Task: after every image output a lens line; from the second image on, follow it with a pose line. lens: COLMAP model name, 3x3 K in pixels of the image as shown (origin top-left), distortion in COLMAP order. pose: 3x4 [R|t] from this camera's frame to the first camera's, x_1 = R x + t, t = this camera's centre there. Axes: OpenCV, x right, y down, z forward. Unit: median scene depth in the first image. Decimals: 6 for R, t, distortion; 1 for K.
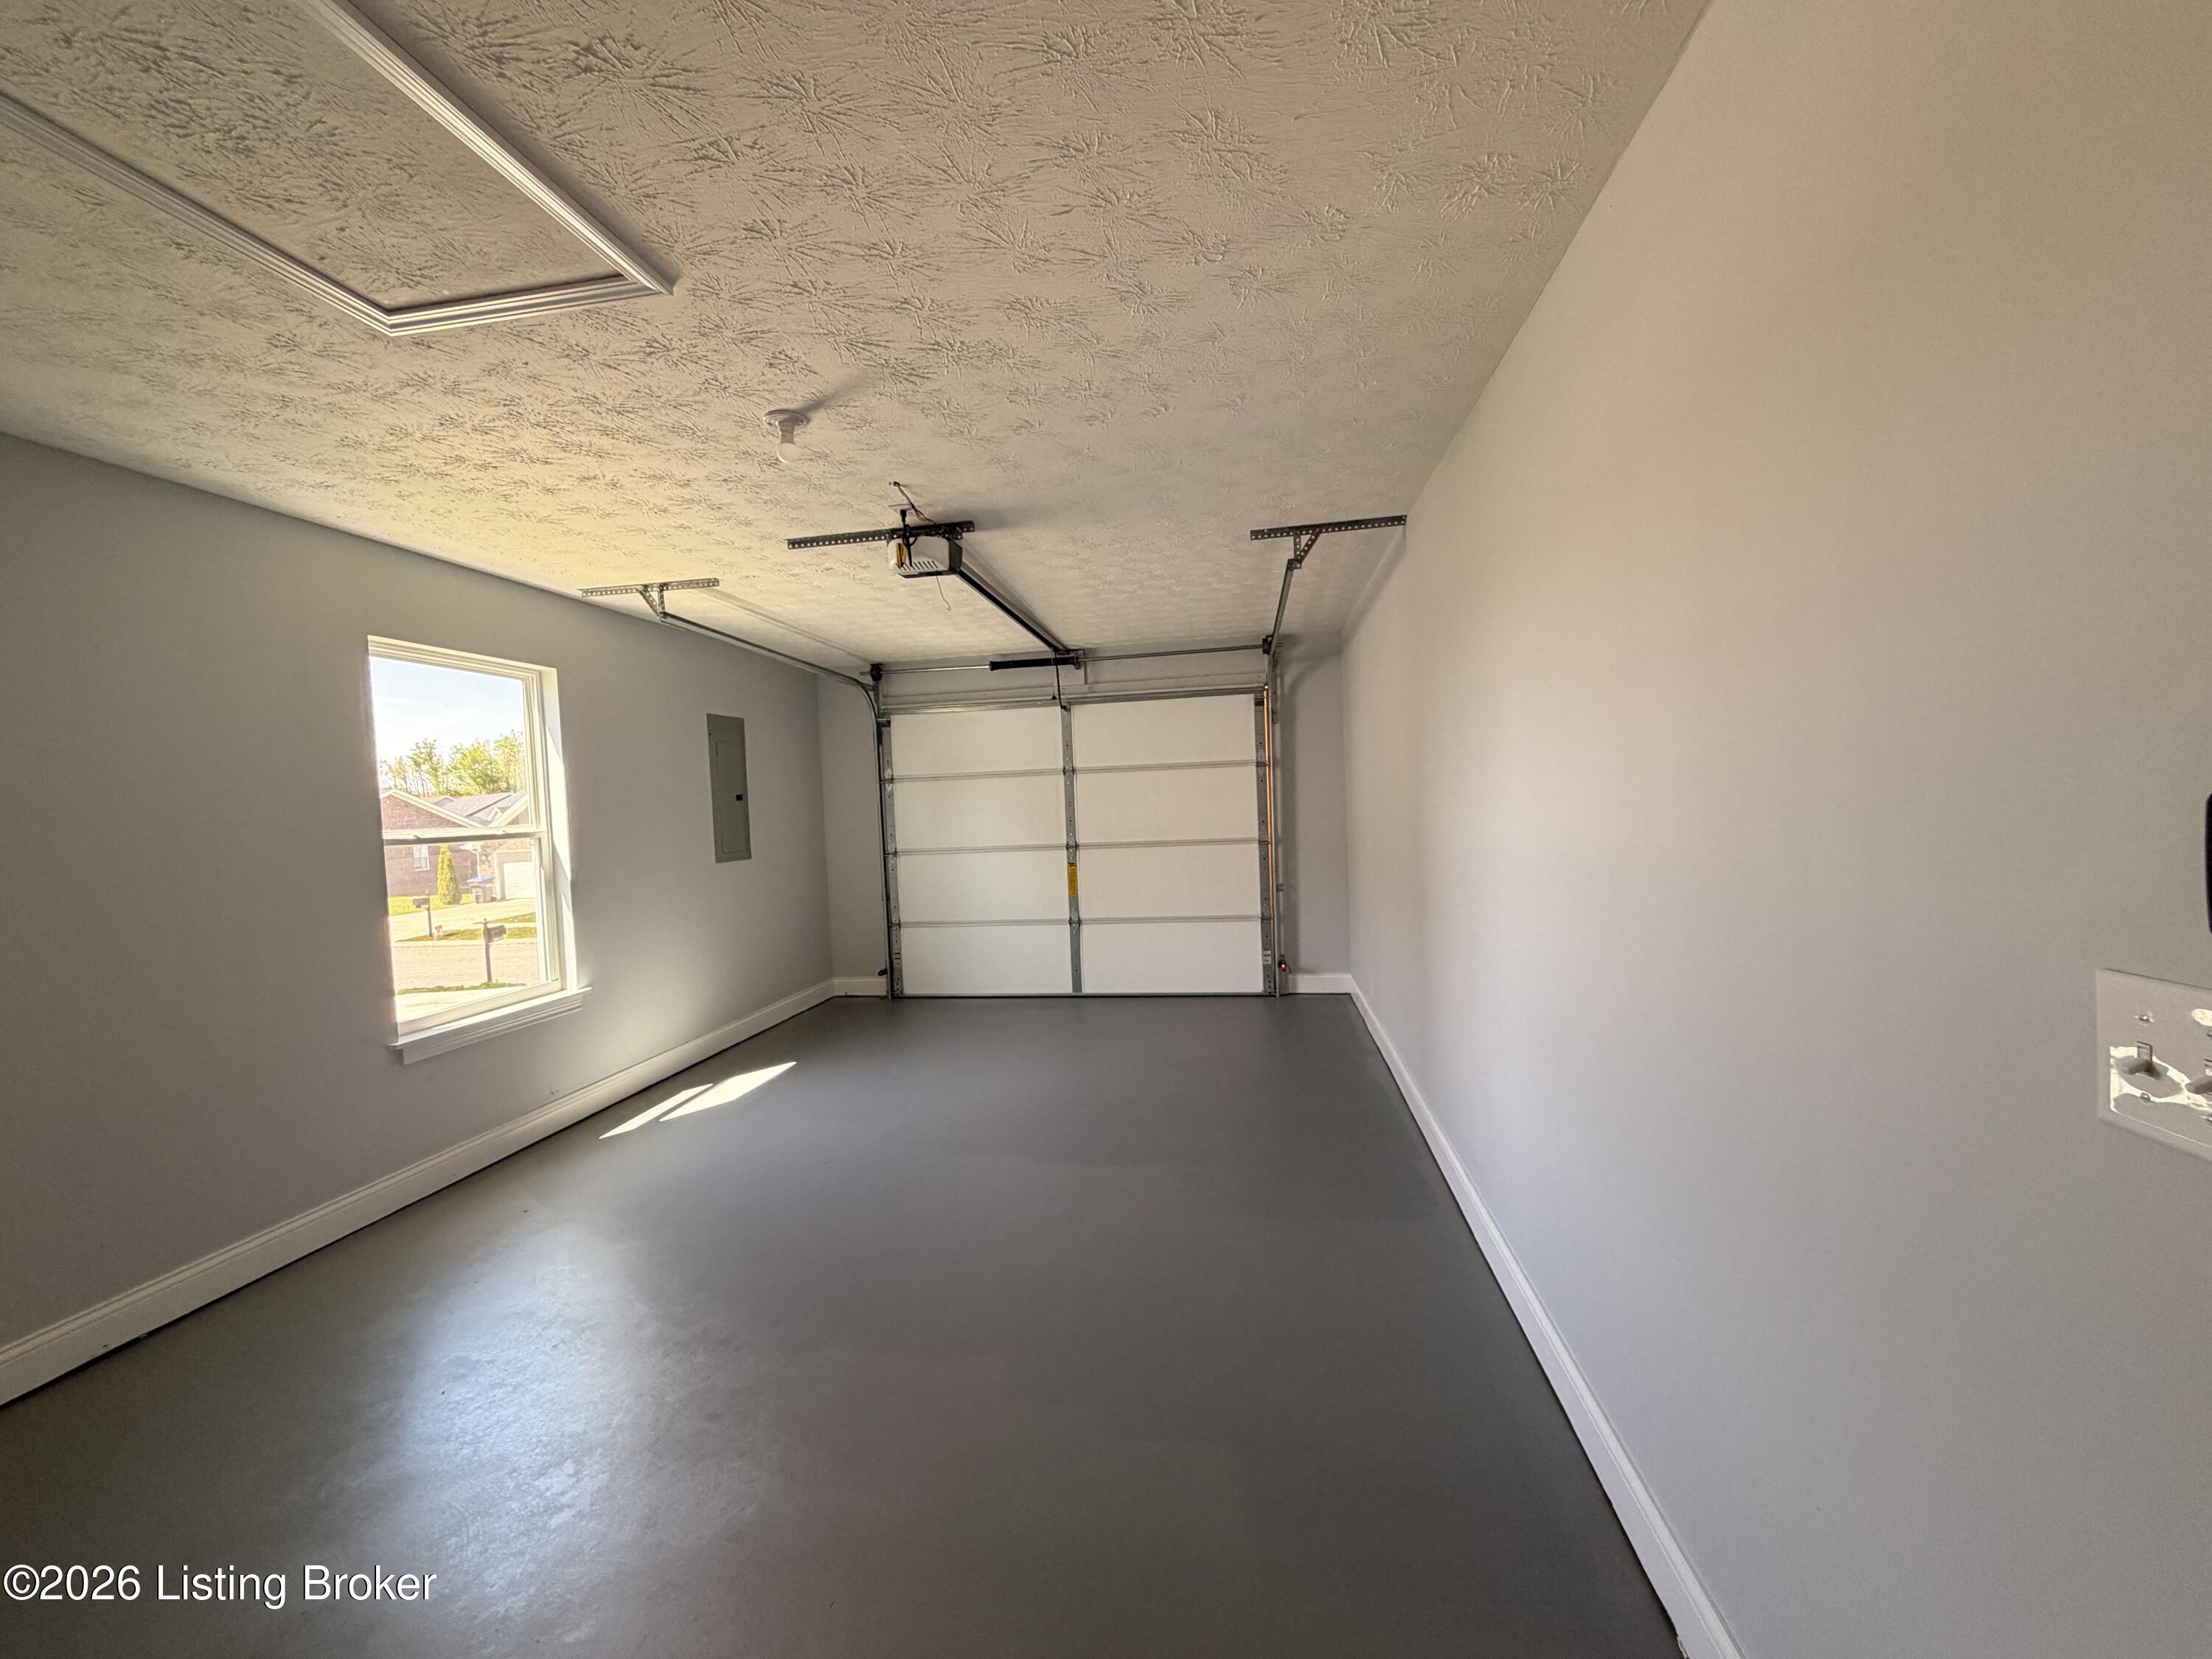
lens RADIAL K [[884.0, 0, 1085.9], [0, 884.0, 832.8], [0, 0, 1]] dist [0.000556, 0.000315]
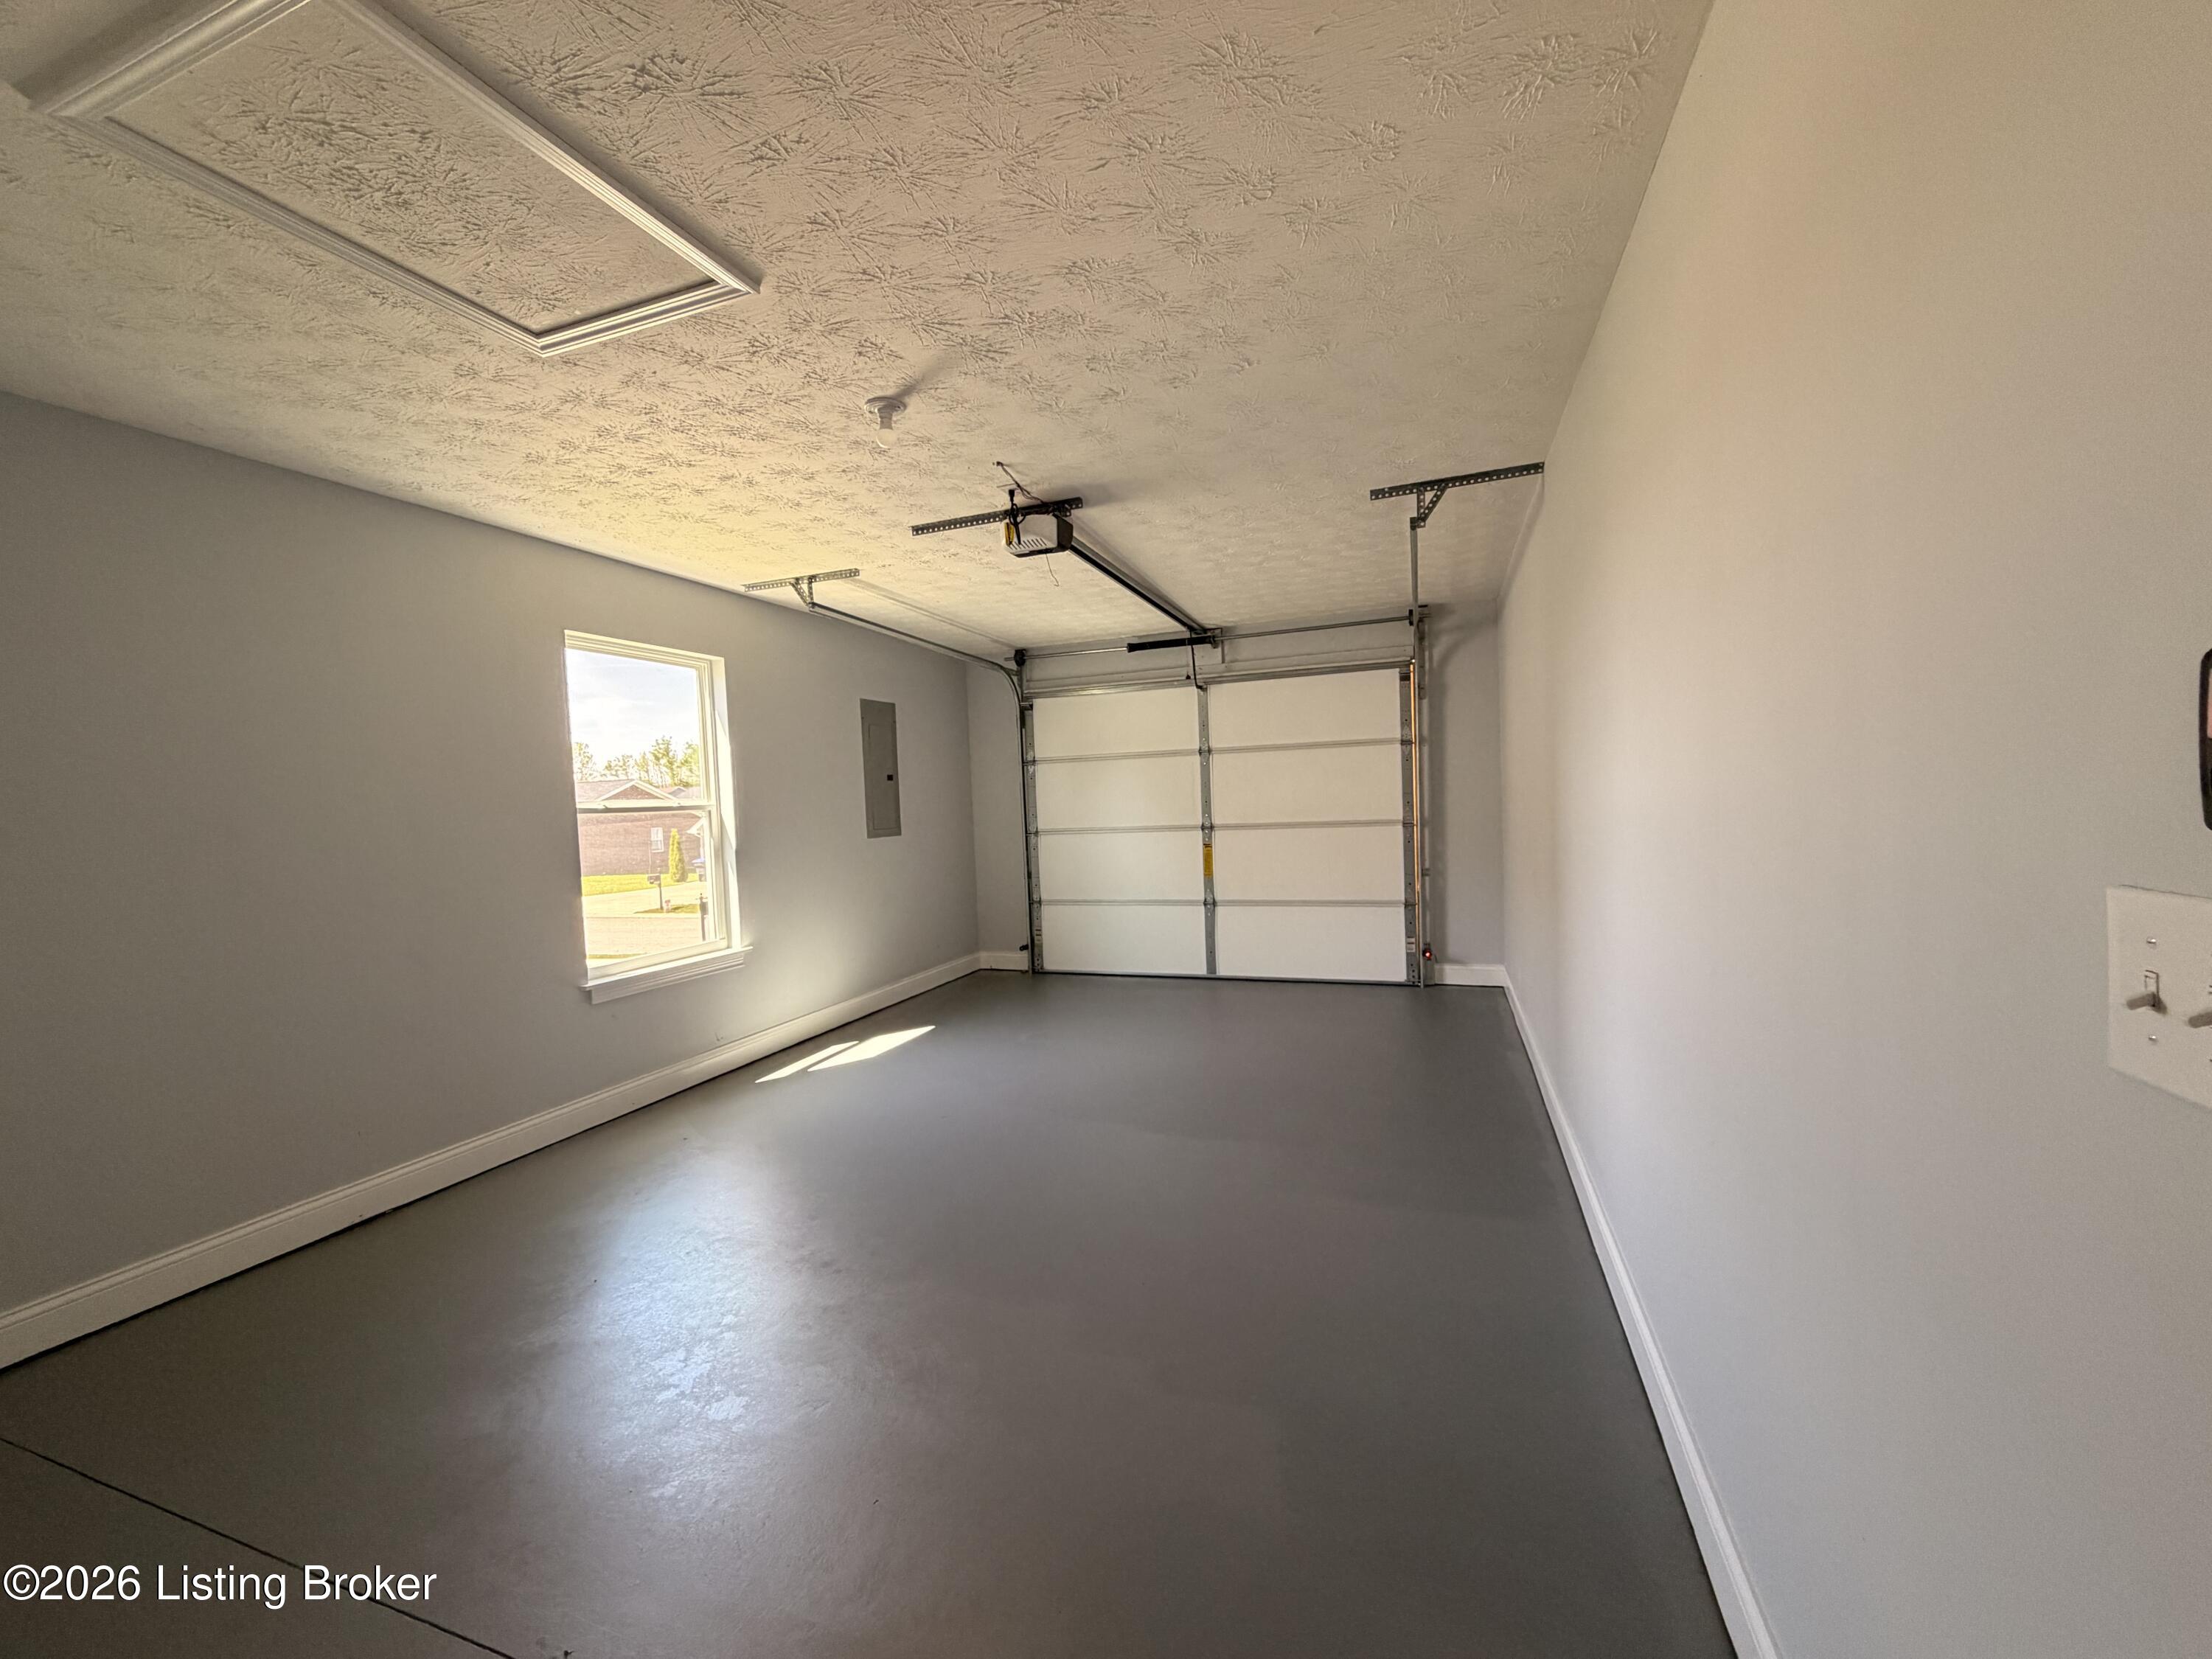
lens RADIAL K [[884.0, 0, 1106.2], [0, 884.0, 838.2], [0, 0, 1]] dist [0.000556, 0.000315]
pose [[0.981358, 0.010403, -0.191906, 0.103215], [-0.008499, 0.999906, 0.010738, 0.029319], [0.192000, -0.008906, 0.981355, 0.003606]]
